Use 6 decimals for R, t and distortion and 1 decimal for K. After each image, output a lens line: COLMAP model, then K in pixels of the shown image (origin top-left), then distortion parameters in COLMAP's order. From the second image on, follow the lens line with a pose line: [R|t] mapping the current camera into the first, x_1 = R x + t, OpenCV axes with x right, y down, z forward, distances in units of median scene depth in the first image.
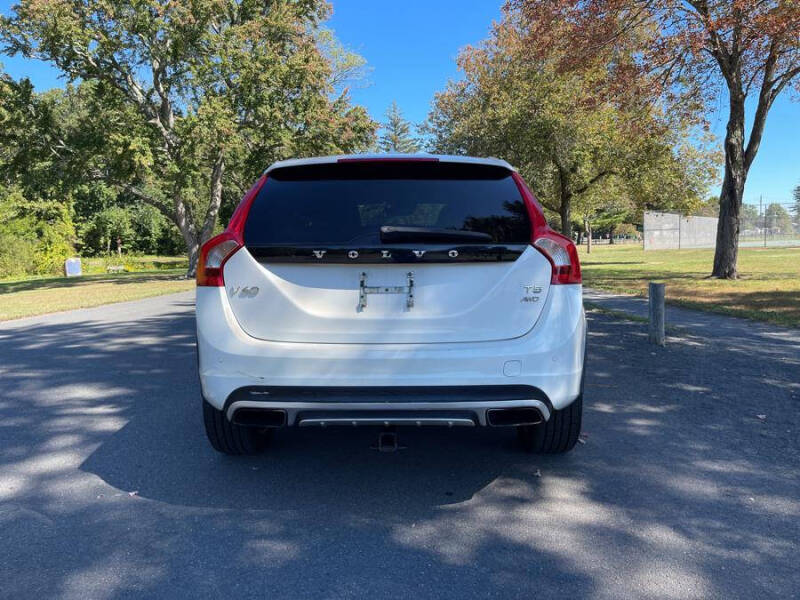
lens RADIAL K [[608.5, 0, 405.5], [0, 608.5, 300.2], [0, 0, 1]] dist [0.074981, -0.104657]
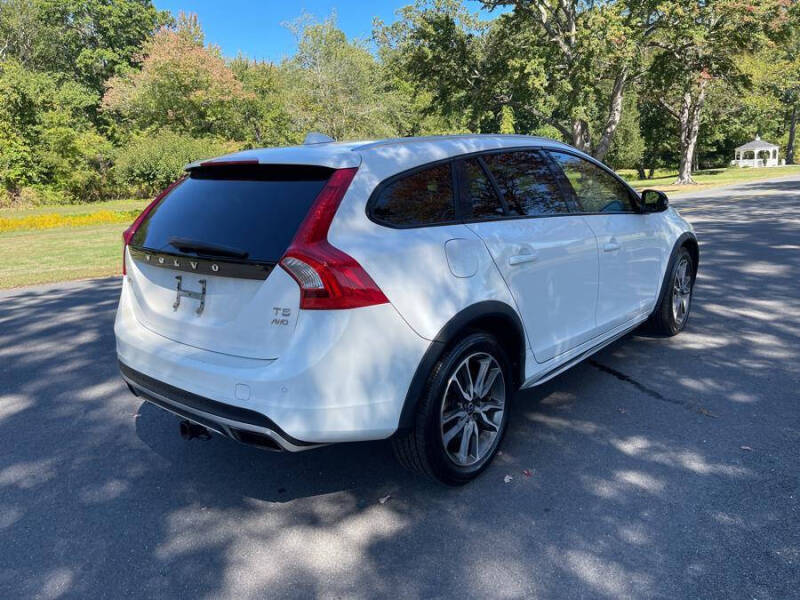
lens RADIAL K [[608.5, 0, 397.9], [0, 608.5, 299.3], [0, 0, 1]] dist [0.074981, -0.104657]
pose [[0.763734, 0.120948, -0.634100, 0.696450], [-0.031163, 0.988054, 0.150927, -0.136107], [0.644779, -0.095507, 0.758379, 0.313586]]
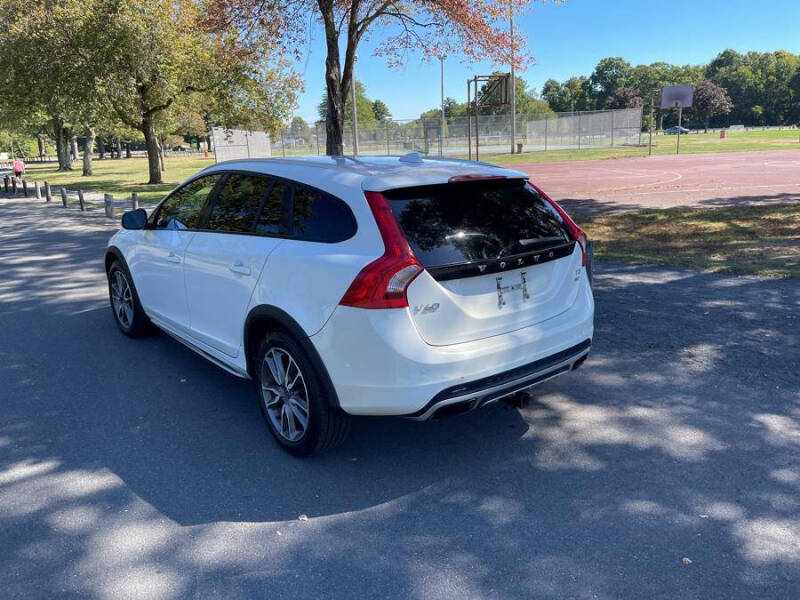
lens RADIAL K [[608.5, 0, 406.2], [0, 608.5, 294.6], [0, 0, 1]] dist [0.074981, -0.104657]
pose [[0.757153, -0.157413, 0.633988, -0.746703], [0.071229, 0.984640, 0.159410, -0.164967], [-0.649343, -0.075539, 0.756735, 0.141016]]
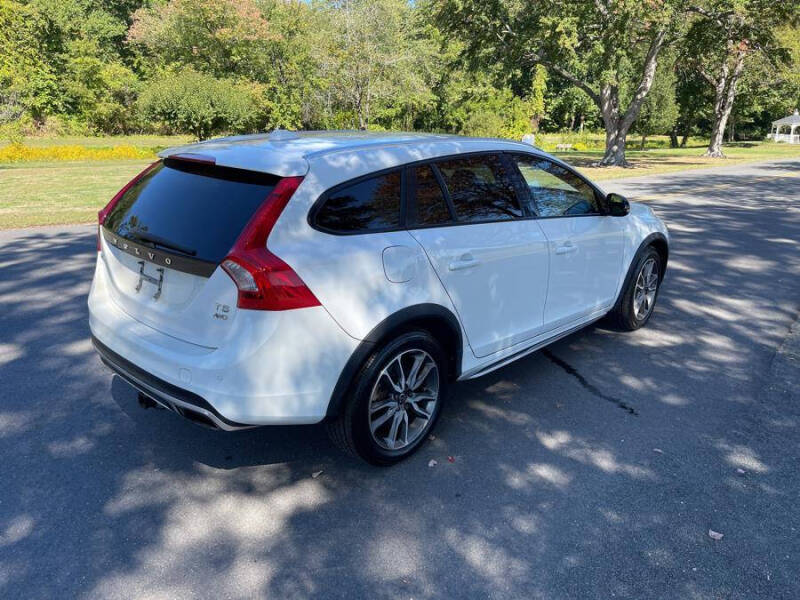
lens RADIAL K [[608.5, 0, 400.3], [0, 608.5, 299.1], [0, 0, 1]] dist [0.074981, -0.104657]
pose [[0.734714, 0.223535, -0.640490, 0.814472], [-0.094376, 0.968650, 0.229805, -0.222698], [0.671780, -0.108393, 0.732777, 0.339644]]
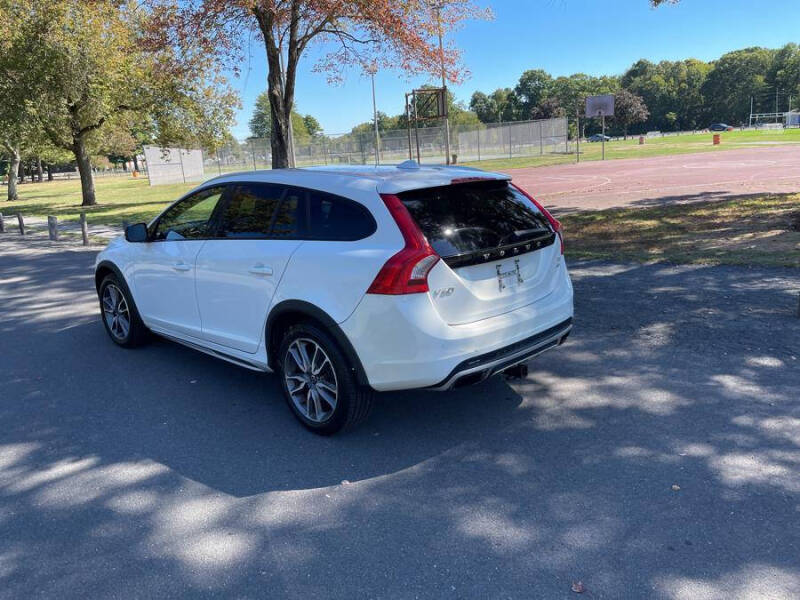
lens RADIAL K [[608.5, 0, 403.2], [0, 608.5, 295.4], [0, 0, 1]] dist [0.074981, -0.104657]
pose [[0.685696, -0.181601, 0.704870, -0.923633], [0.107249, 0.983015, 0.148930, -0.157061], [-0.719944, -0.026524, 0.693525, 0.130862]]
